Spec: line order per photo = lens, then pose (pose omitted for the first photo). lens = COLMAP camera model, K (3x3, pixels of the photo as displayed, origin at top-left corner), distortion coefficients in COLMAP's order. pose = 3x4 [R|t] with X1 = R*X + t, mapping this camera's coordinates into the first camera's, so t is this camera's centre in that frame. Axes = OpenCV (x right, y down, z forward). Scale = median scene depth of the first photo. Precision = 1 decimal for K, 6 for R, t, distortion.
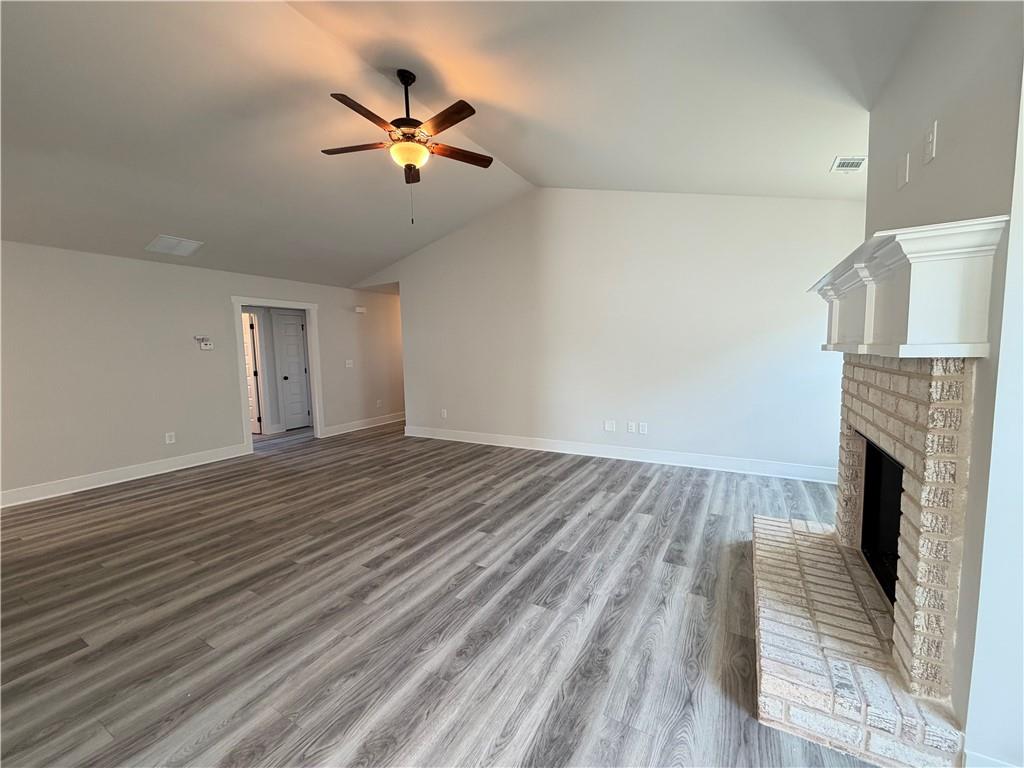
lens RADIAL K [[406.8, 0, 512.0], [0, 406.8, 384.0], [0, 0, 1]] dist [0.000517, 0.000134]
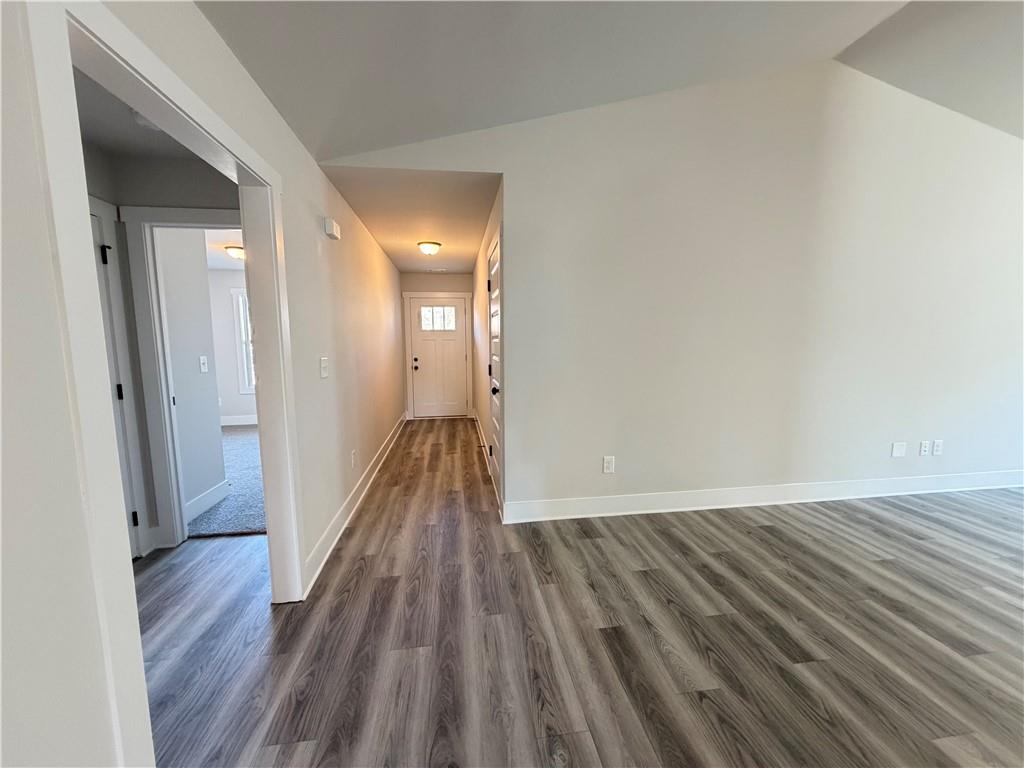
lens RADIAL K [[406.8, 0, 512.0], [0, 406.8, 384.0], [0, 0, 1]] dist [0.000517, 0.000134]
pose [[0.784702, -0.049865, 0.617864, -0.727776], [0.040678, 0.998753, 0.028943, -0.059154], [-0.618537, 0.002422, 0.785752, 0.876065]]
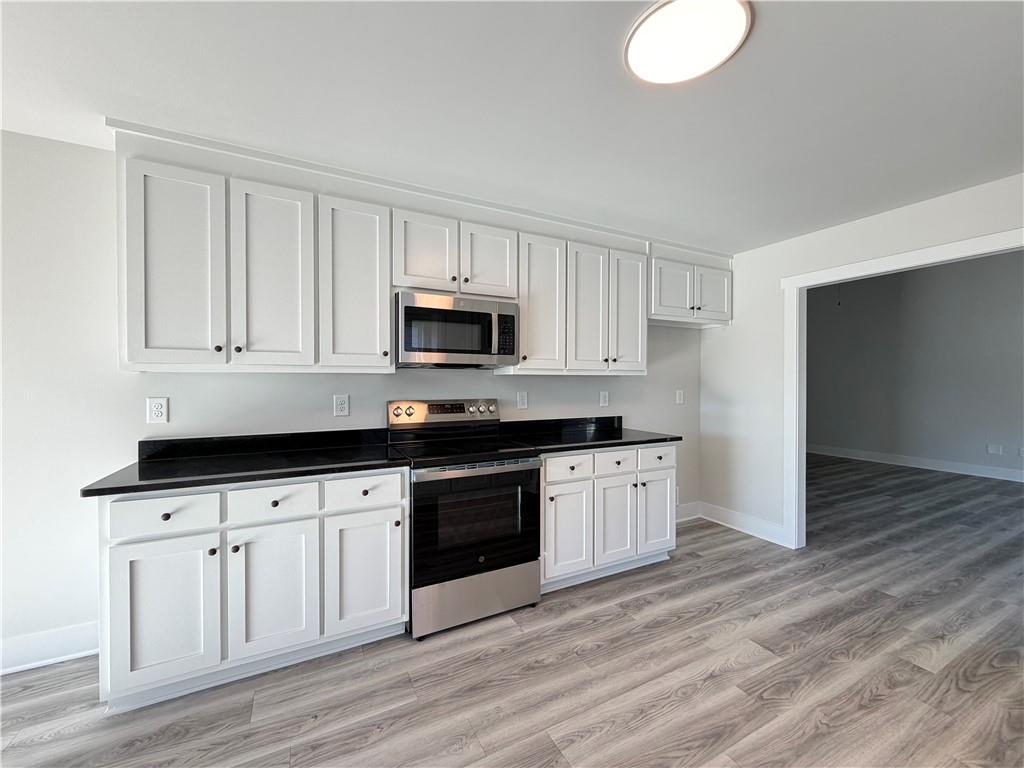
lens RADIAL K [[406.8, 0, 512.0], [0, 406.8, 384.0], [0, 0, 1]] dist [0.000517, 0.000134]
pose [[0.840416, 0.033257, -0.540920, -0.287281], [-0.068712, 0.996599, -0.045484, 0.064878], [0.537568, 0.075393, 0.839843, -0.706437]]
